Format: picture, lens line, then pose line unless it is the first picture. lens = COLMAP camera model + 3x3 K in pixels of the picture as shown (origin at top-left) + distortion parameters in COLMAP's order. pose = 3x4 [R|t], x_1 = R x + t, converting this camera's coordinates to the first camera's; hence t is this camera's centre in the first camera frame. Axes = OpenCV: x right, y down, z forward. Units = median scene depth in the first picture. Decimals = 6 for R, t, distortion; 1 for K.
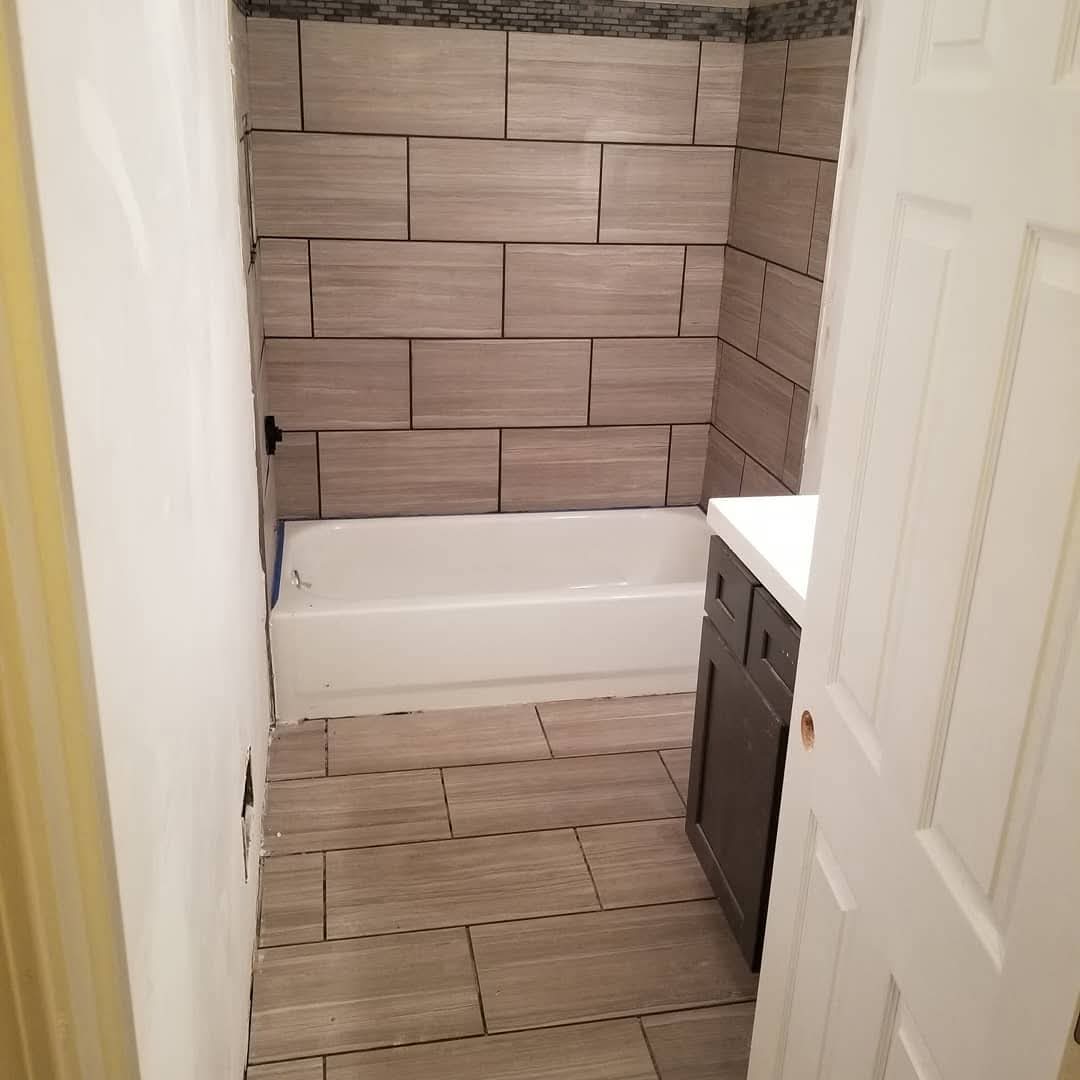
lens RADIAL K [[1143.7, 0, 567.7], [0, 1143.7, 539.1], [0, 0, 1]] dist [0.170258, -0.454384]
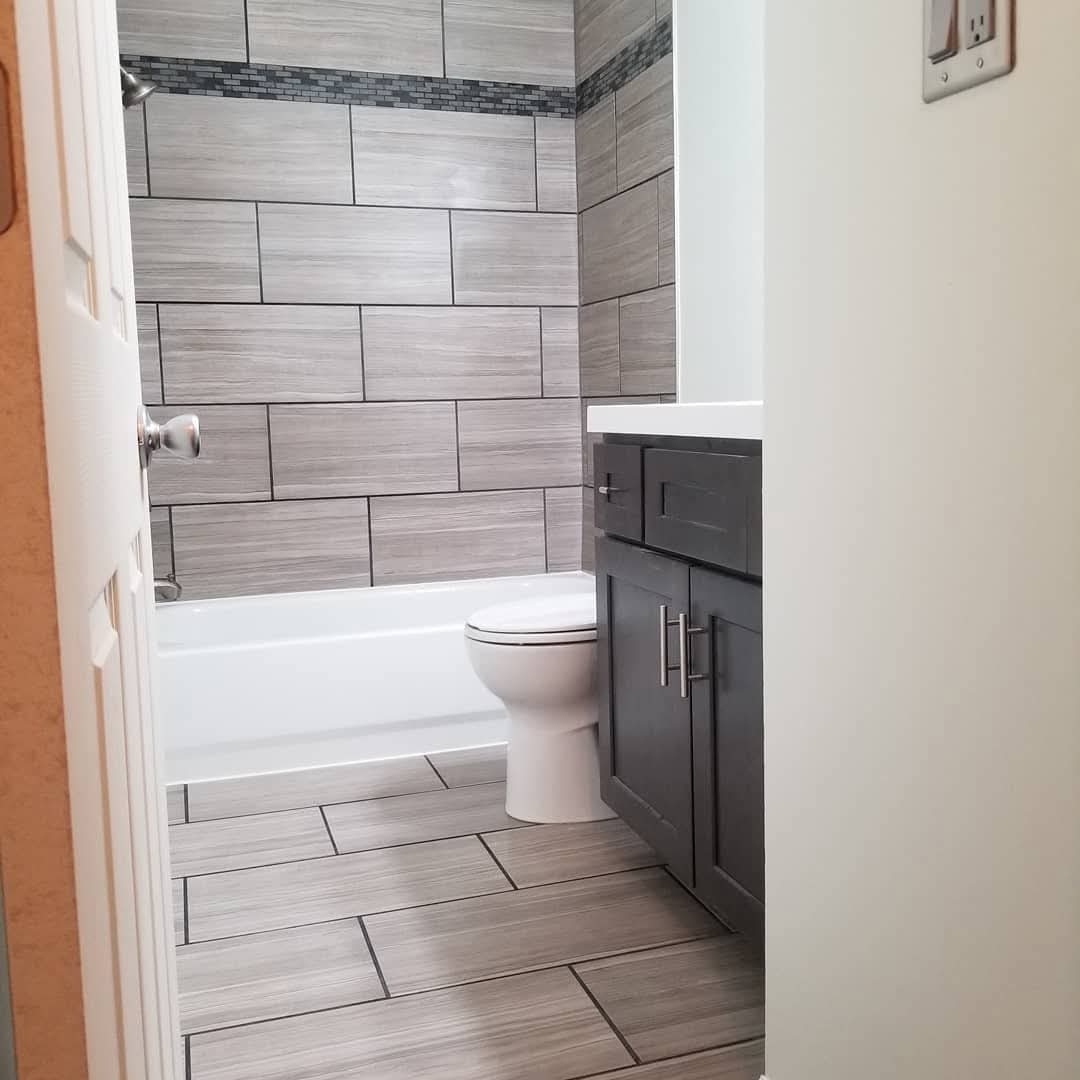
lens RADIAL K [[1143.7, 0, 567.7], [0, 1143.7, 539.1], [0, 0, 1]] dist [0.170258, -0.454384]
pose [[0.989992, -0.076434, 0.118632, -0.010783], [0.103837, 0.963804, -0.245560, 0.206406], [-0.095569, 0.255421, 0.962095, 0.069265]]
